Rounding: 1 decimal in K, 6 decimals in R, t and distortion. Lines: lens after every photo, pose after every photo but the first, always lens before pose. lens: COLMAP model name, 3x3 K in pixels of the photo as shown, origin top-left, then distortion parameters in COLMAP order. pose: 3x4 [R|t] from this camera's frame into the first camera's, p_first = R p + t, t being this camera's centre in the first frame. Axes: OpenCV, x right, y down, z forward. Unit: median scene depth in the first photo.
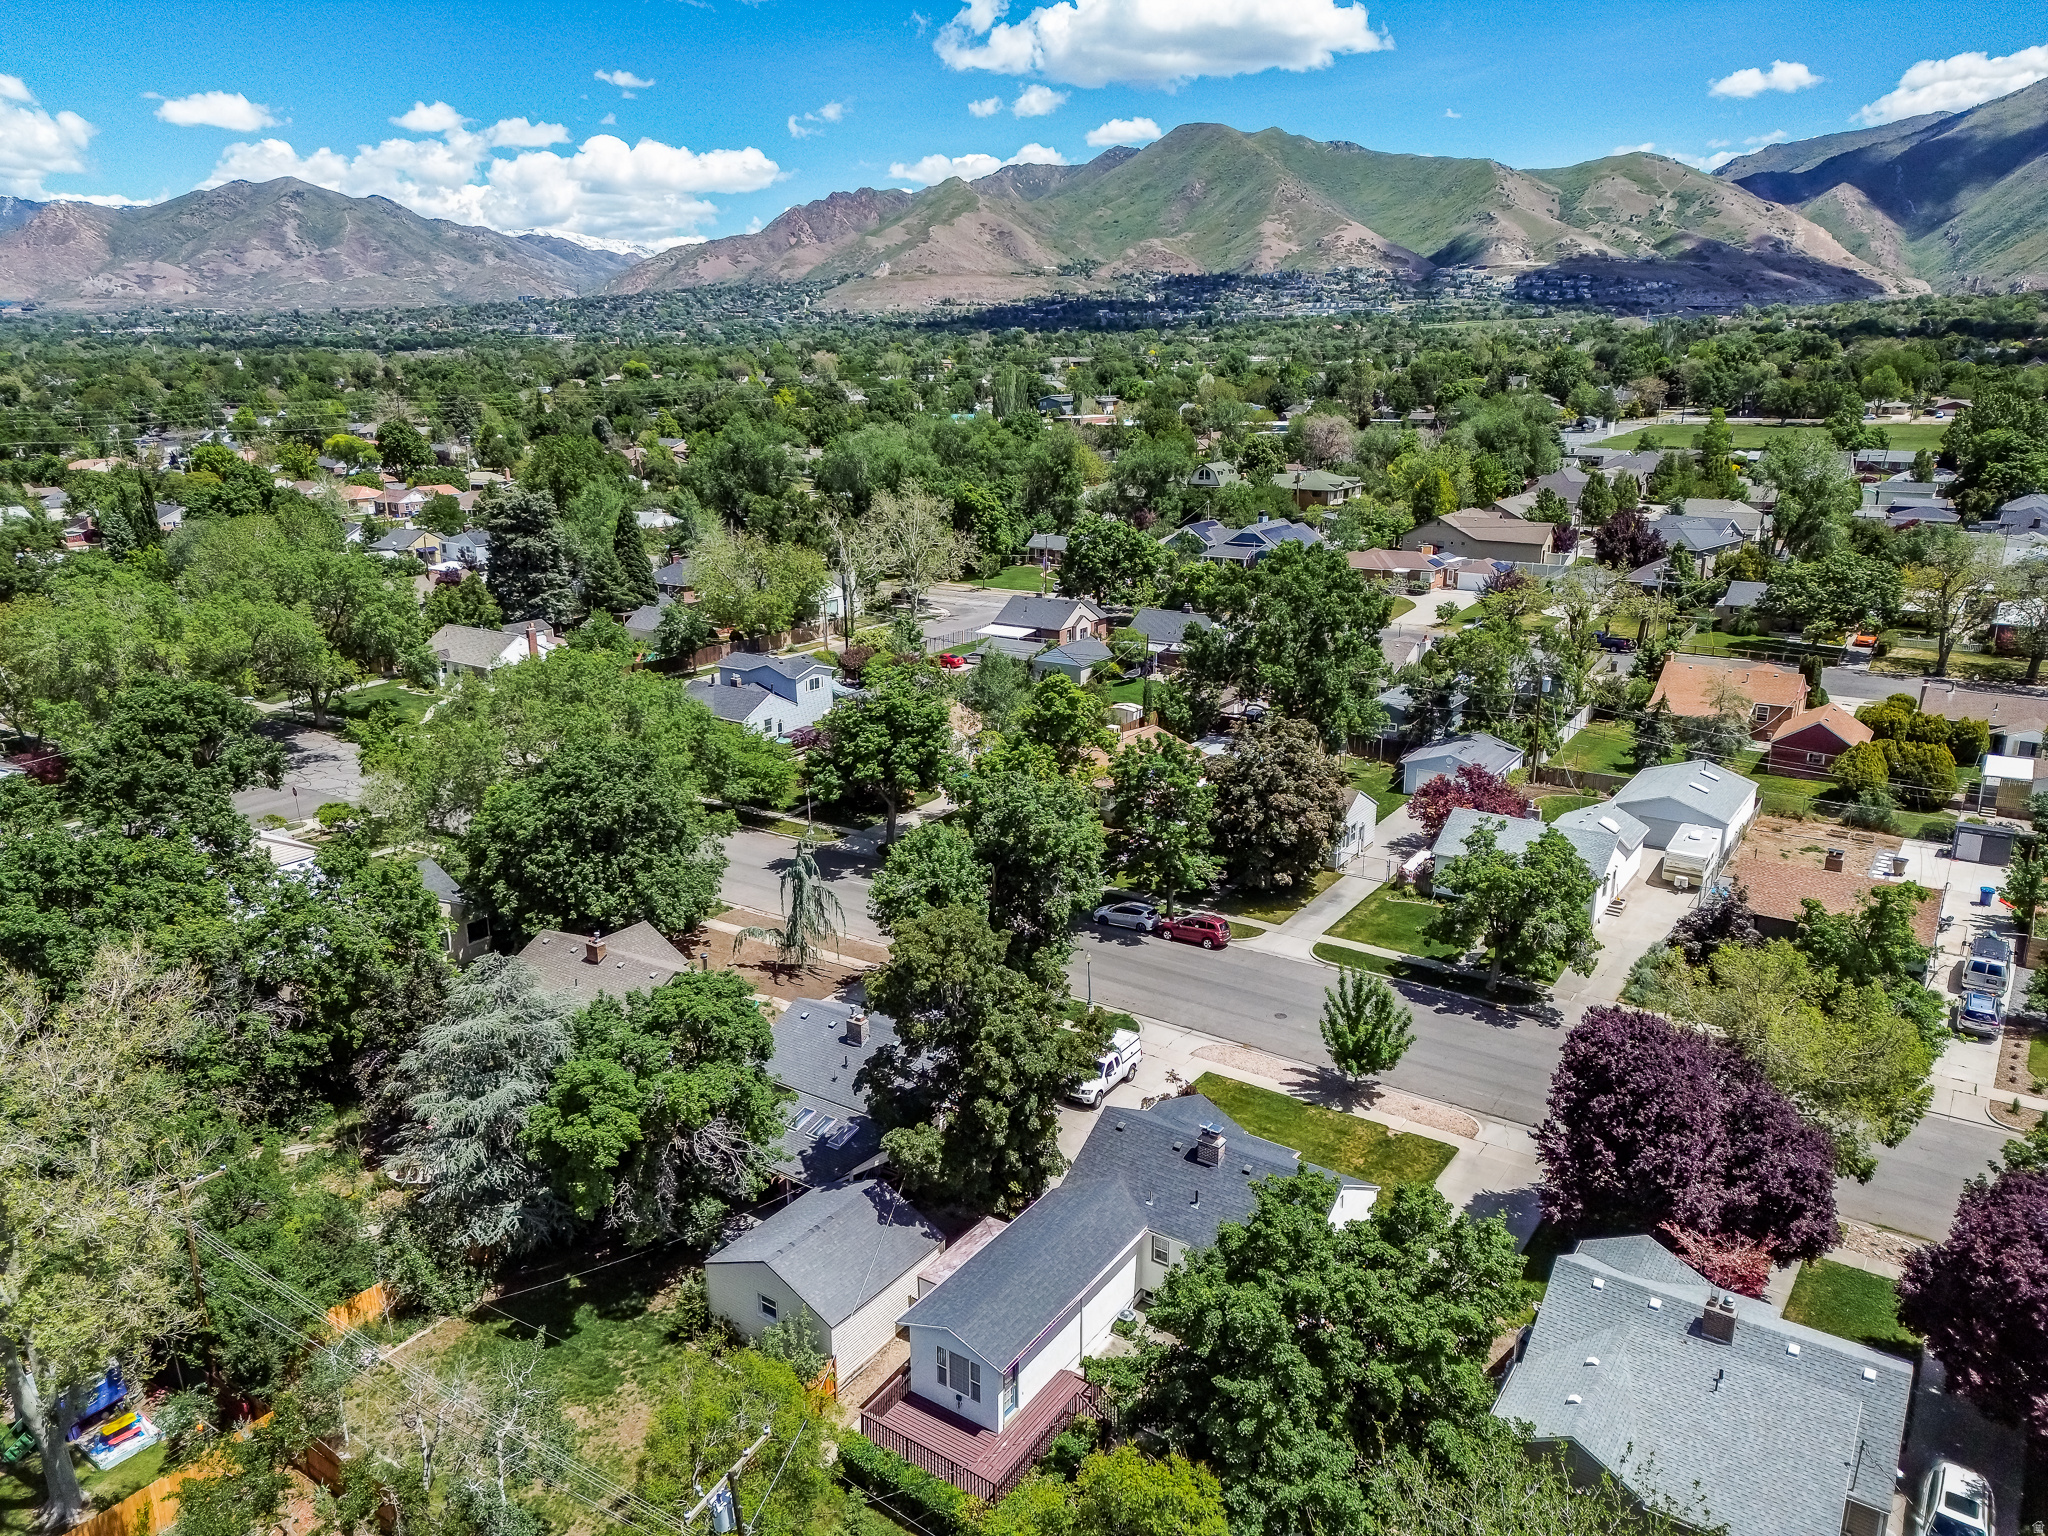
lens RADIAL K [[1422.1, 0, 1015.4], [0, 1422.1, 765.4], [0, 0, 1]] dist [0.070903, -0.059692]
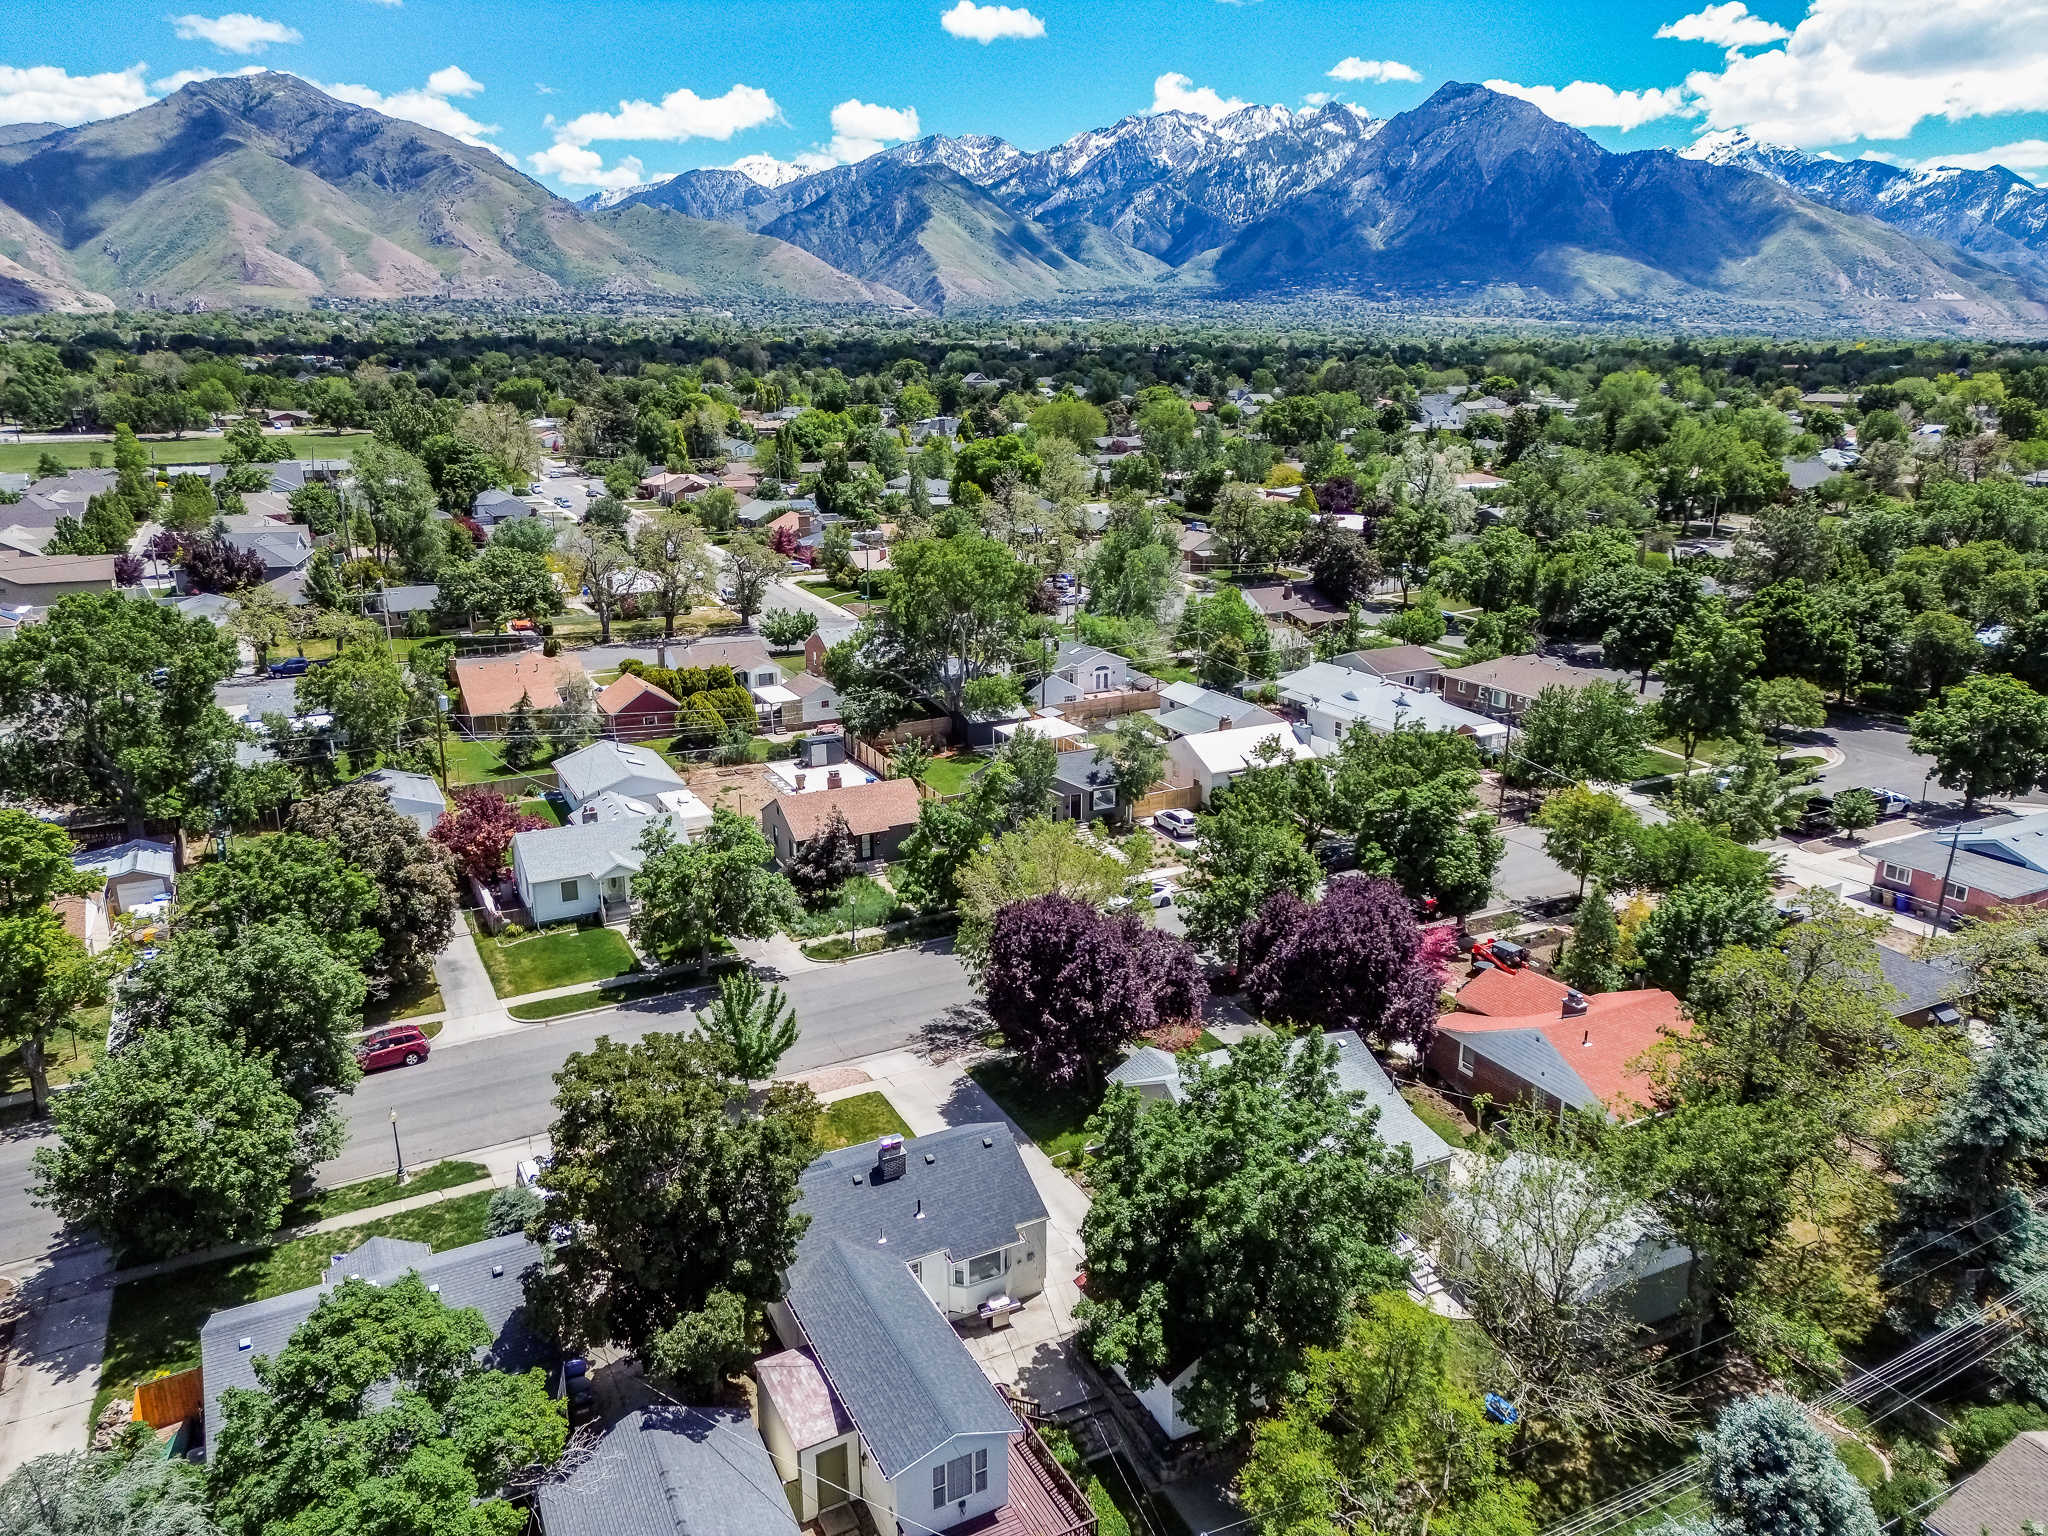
lens RADIAL K [[1422.1, 0, 1015.4], [0, 1422.1, 765.4], [0, 0, 1]] dist [0.070903, -0.059692]
pose [[0.480451, -0.238346, 0.844013, -0.322658], [0.245723, 0.960401, 0.131337, -0.057371], [-0.841895, 0.144293, 0.519993, 0.199508]]
